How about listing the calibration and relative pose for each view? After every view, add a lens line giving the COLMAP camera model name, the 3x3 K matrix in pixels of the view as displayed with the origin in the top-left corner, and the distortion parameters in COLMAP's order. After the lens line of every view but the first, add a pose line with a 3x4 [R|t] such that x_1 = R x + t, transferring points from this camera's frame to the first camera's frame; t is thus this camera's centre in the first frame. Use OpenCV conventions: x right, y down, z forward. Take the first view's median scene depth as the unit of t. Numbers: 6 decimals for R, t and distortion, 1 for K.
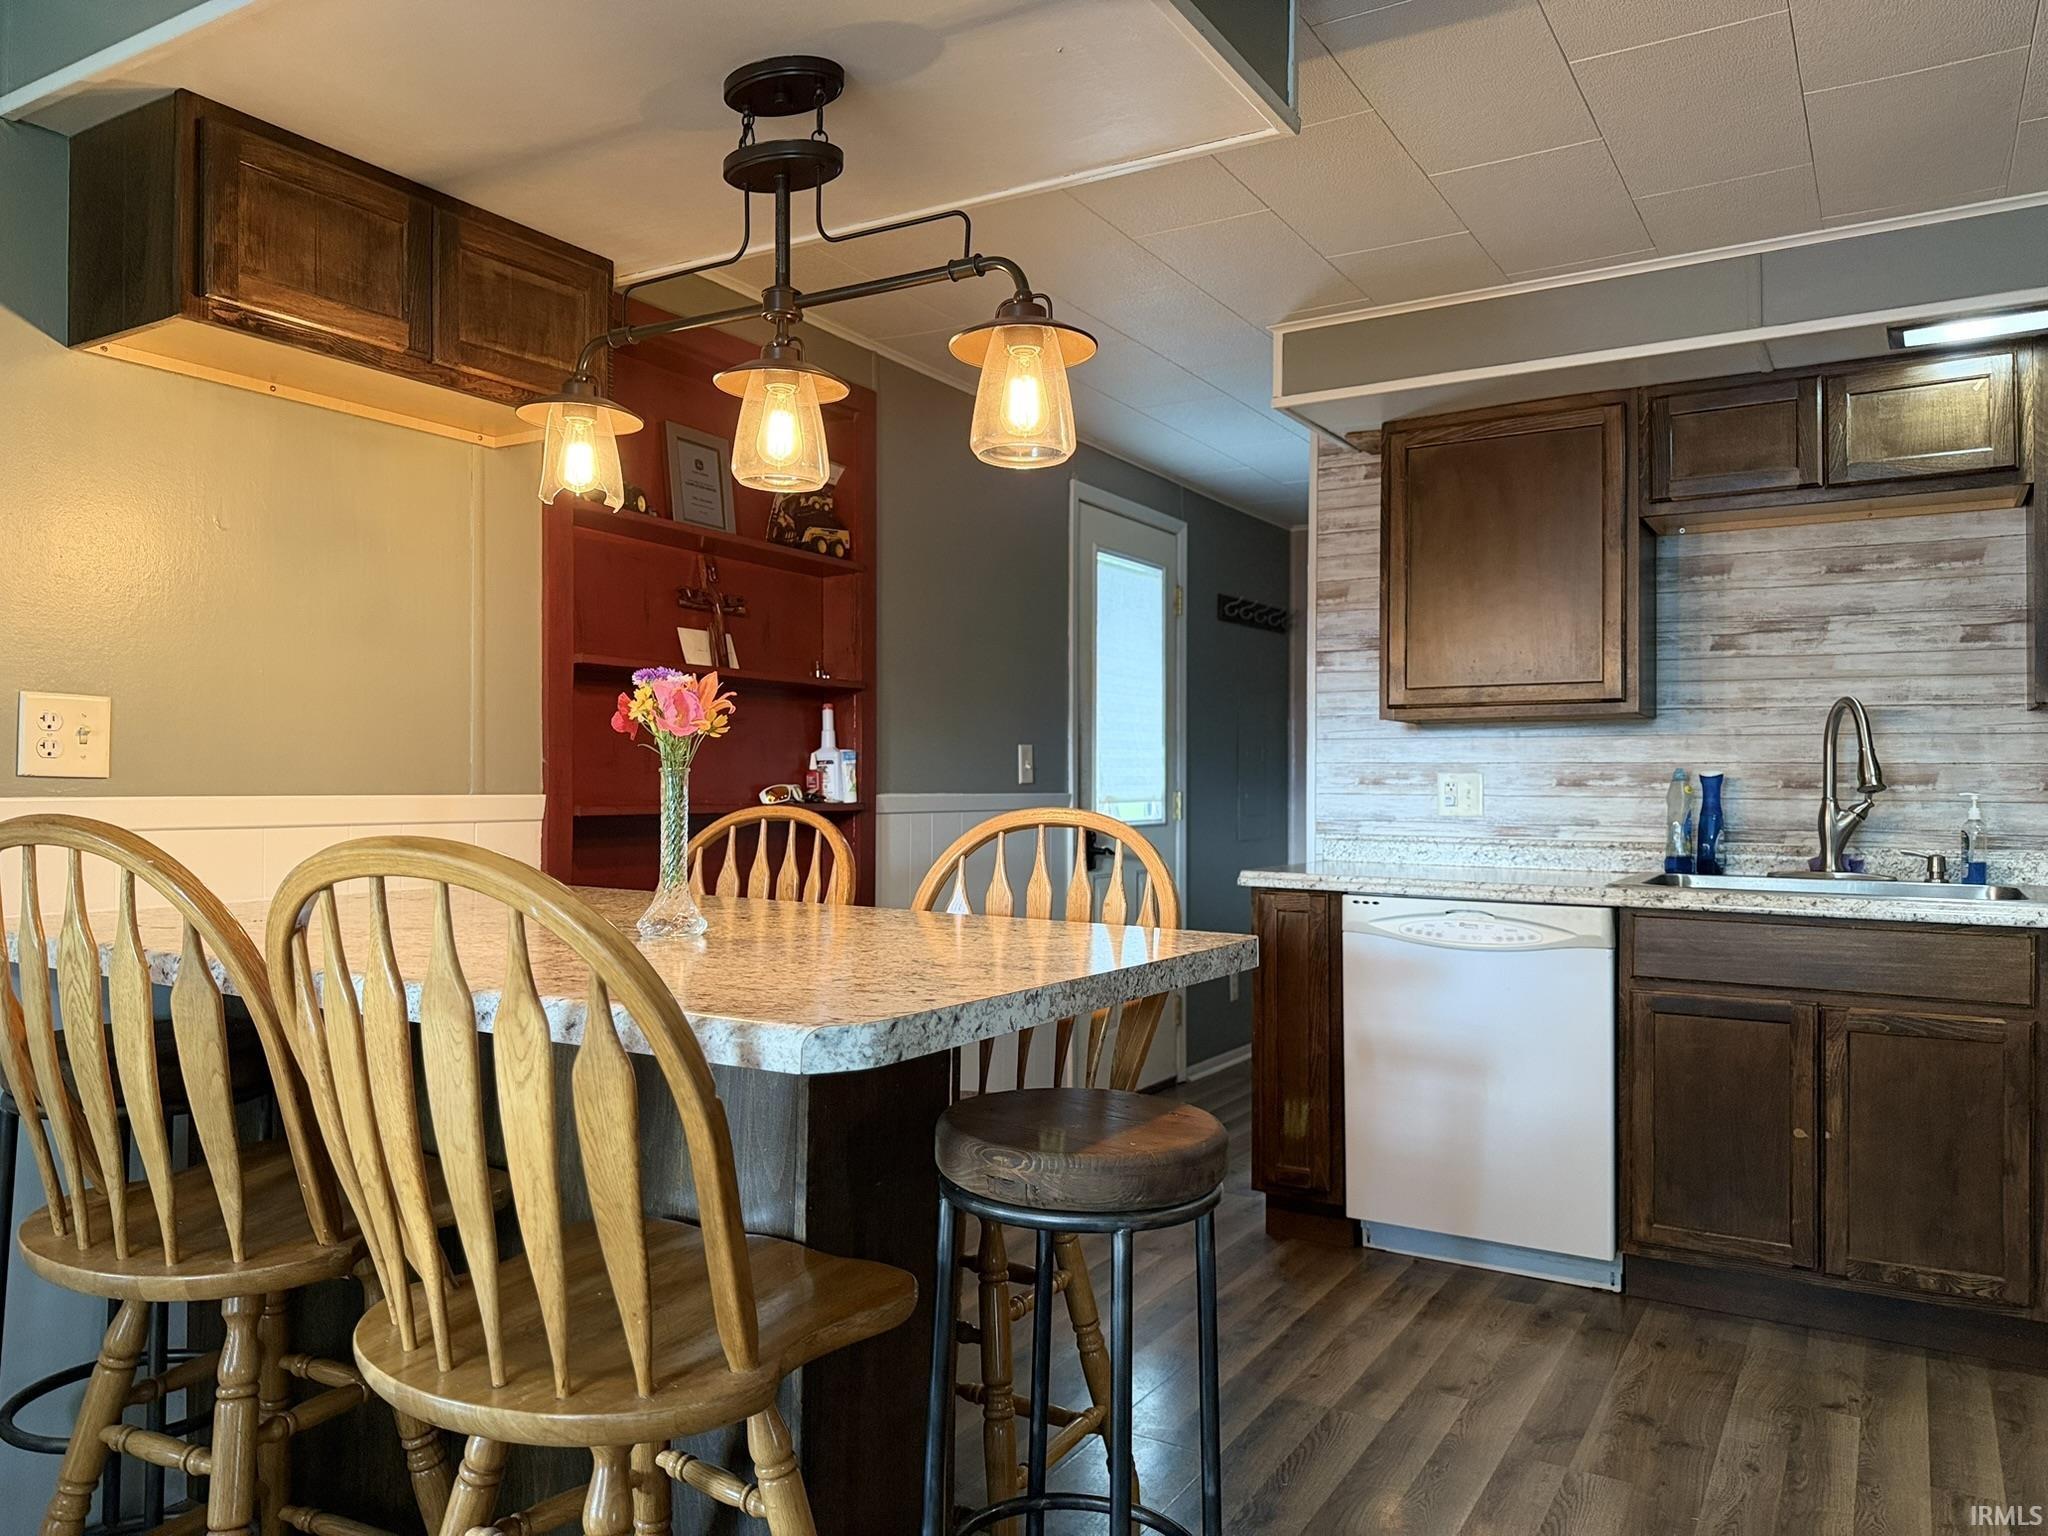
lens RADIAL K [[1436.8, 0, 1015.2], [0, 1436.8, 763.7], [0, 0, 1]] dist [0.007332, -0.018921]
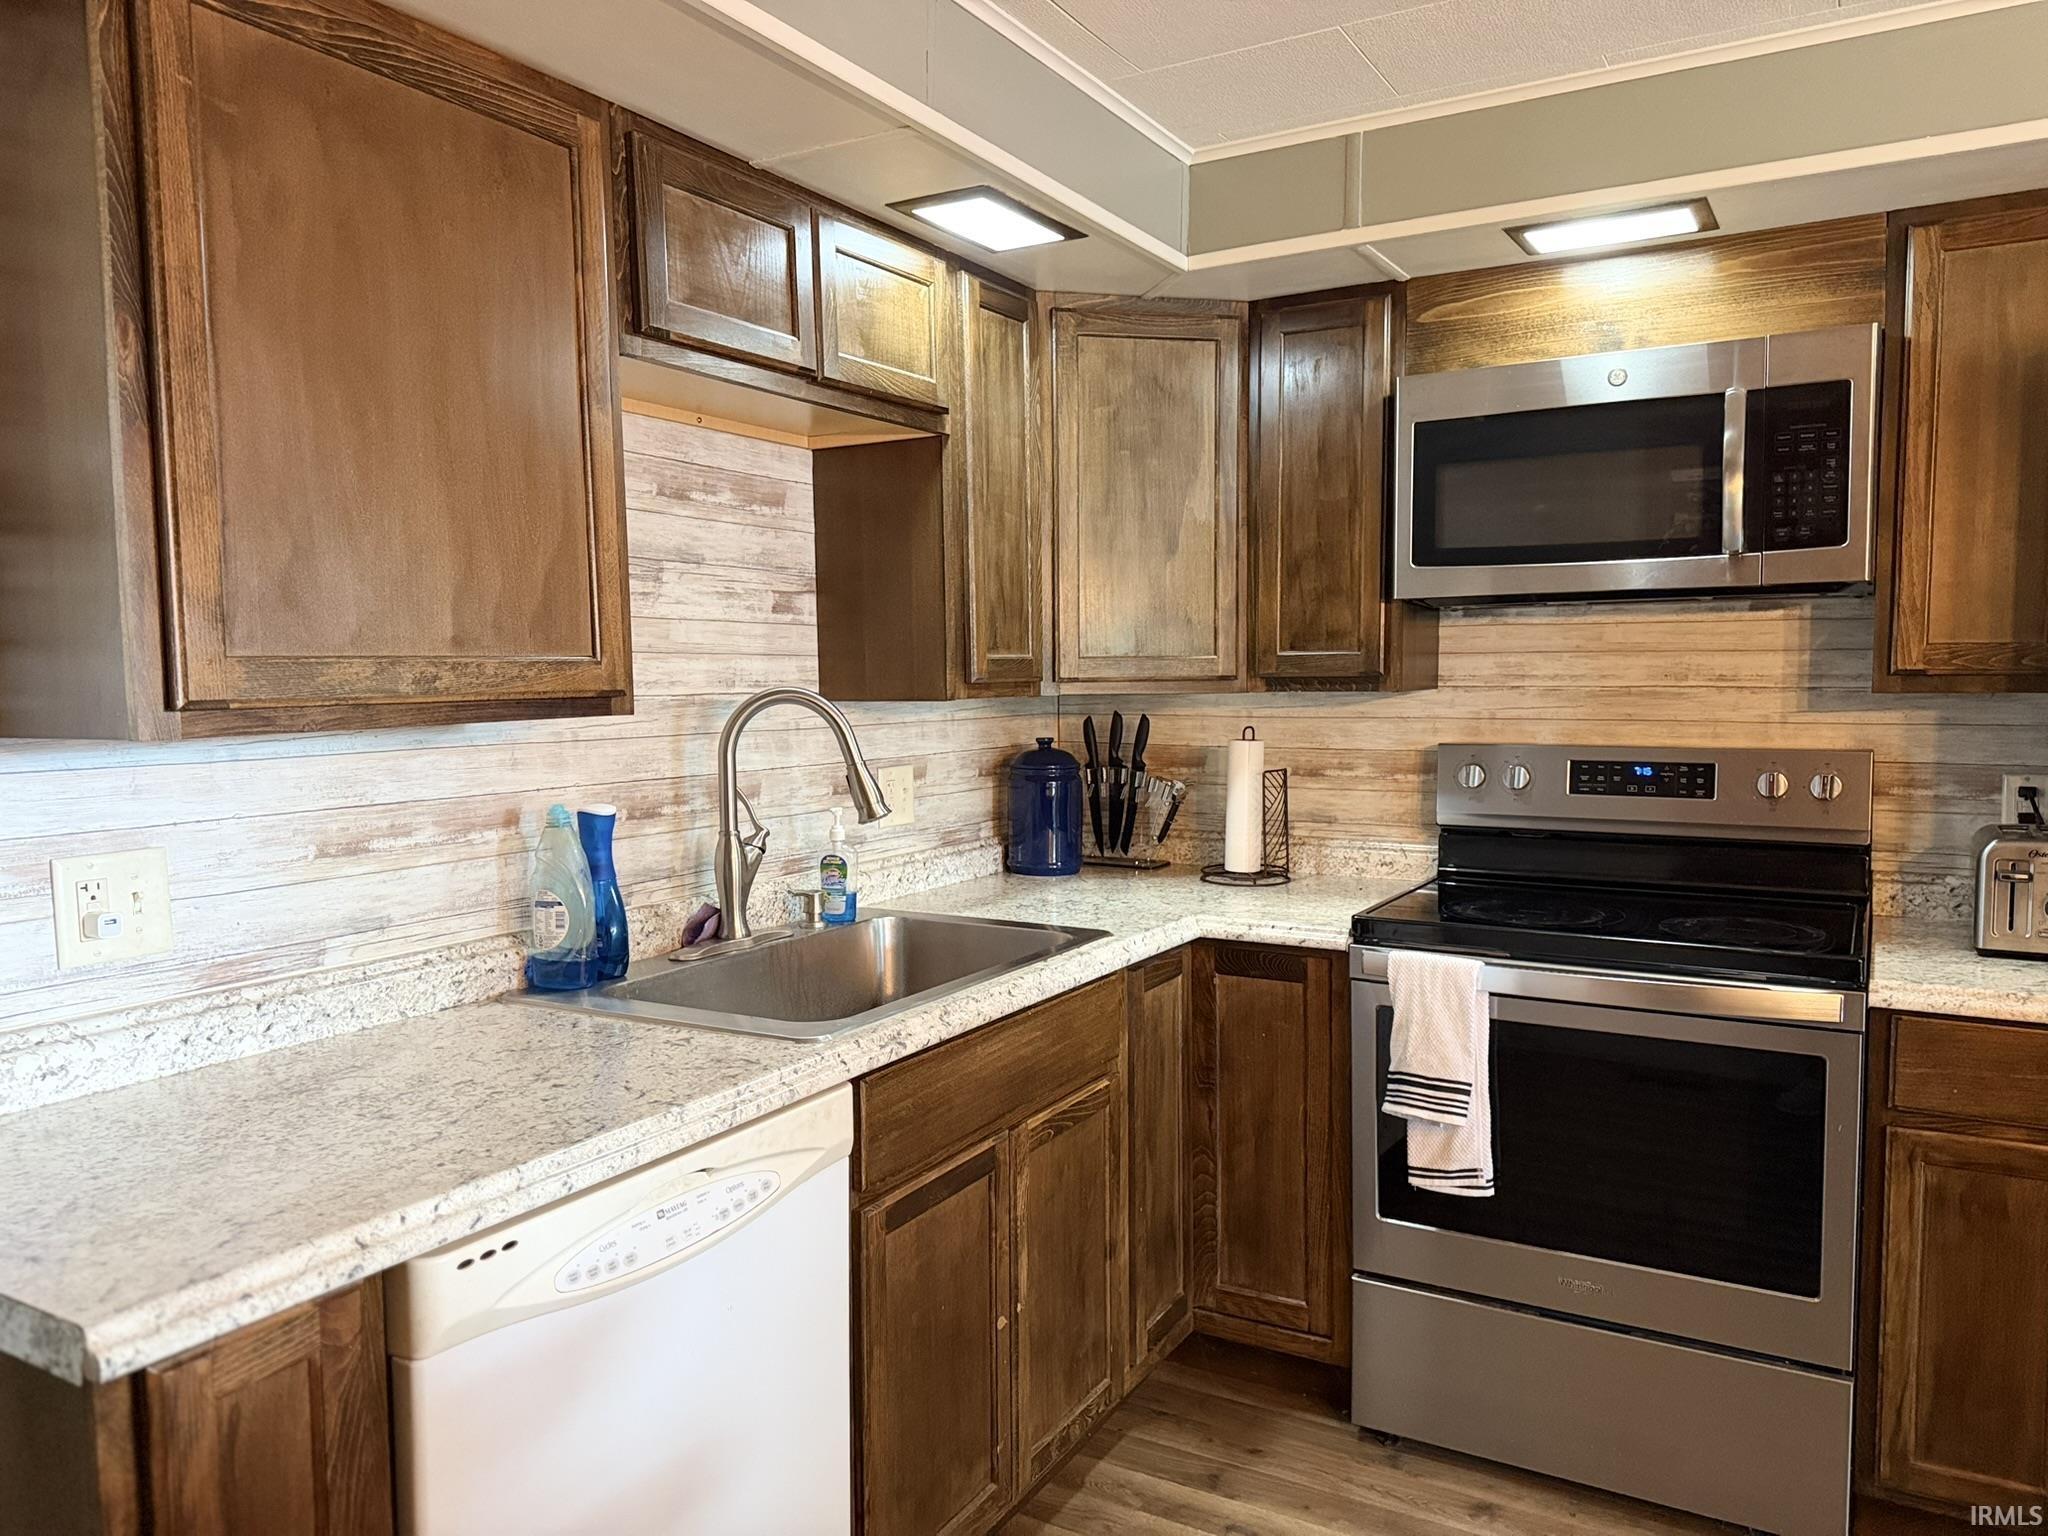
lens RADIAL K [[1436.8, 0, 1056.9], [0, 1436.8, 769.1], [0, 0, 1]] dist [0.007332, -0.018921]
pose [[-0.045972, -0.069565, 0.996518, -0.117388], [-0.002511, 0.997577, 0.069523, -0.051746], [-0.998940, 0.000694, -0.046035, 0.834667]]
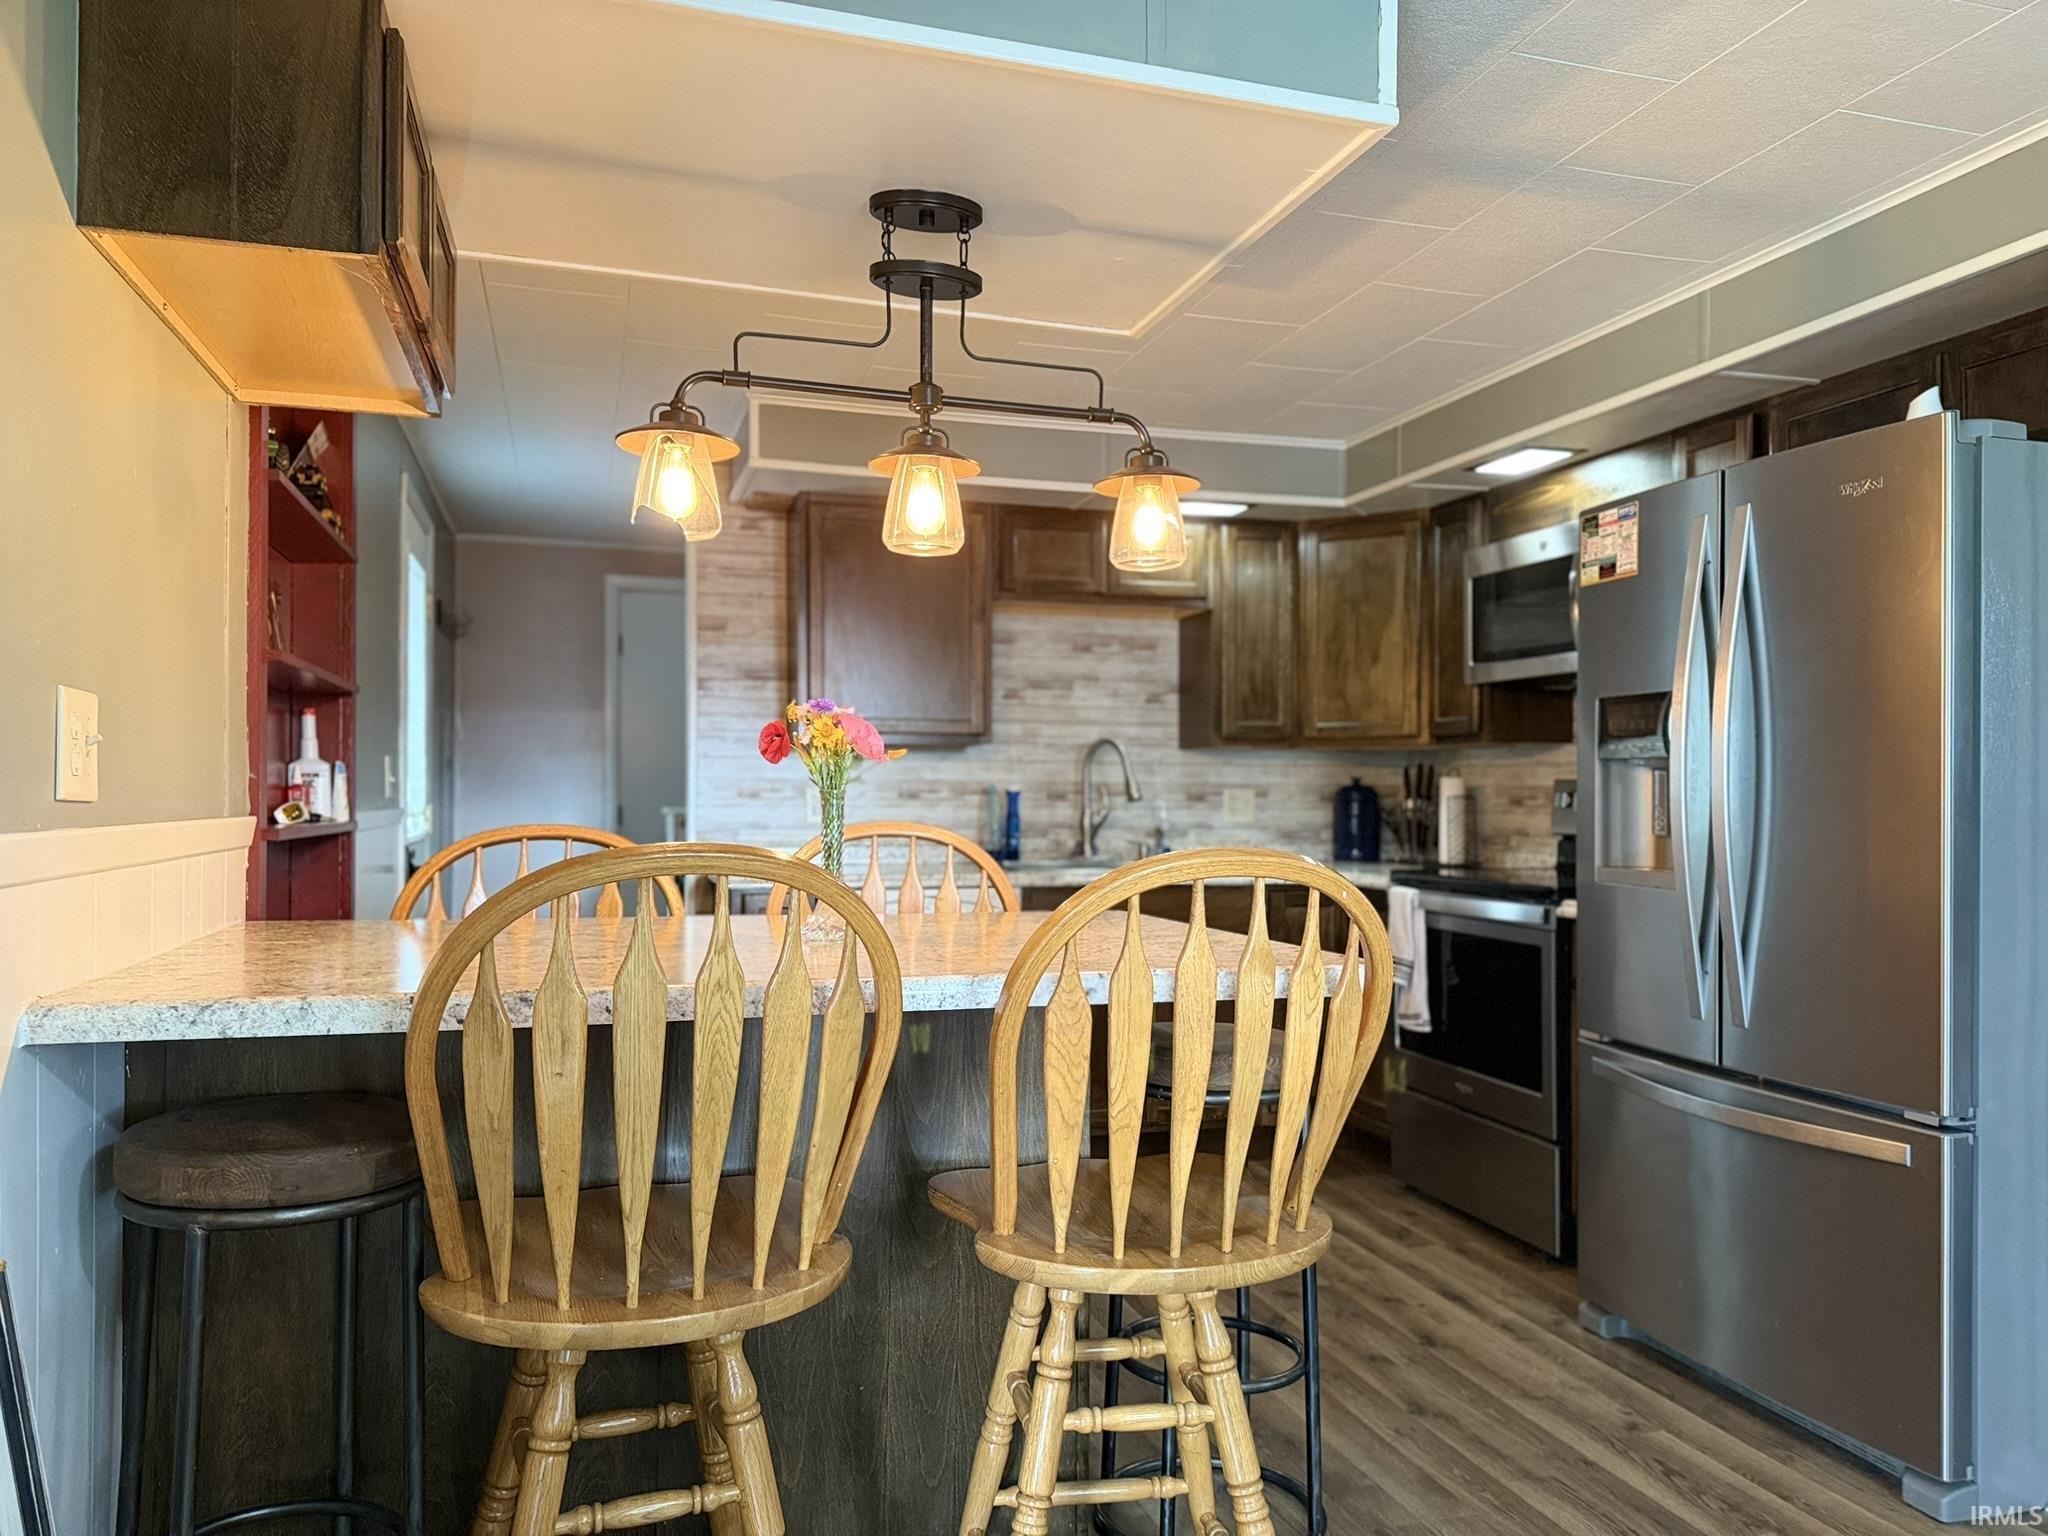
lens RADIAL K [[1436.8, 0, 1027.5], [0, 1436.8, 773.1], [0, 0, 1]] dist [0.007332, -0.018921]
pose [[0.649754, 0.009107, 0.760090, -0.553242], [-0.011503, 0.999932, -0.002147, -0.005468], [-0.760057, -0.007348, 0.649815, 0.094473]]
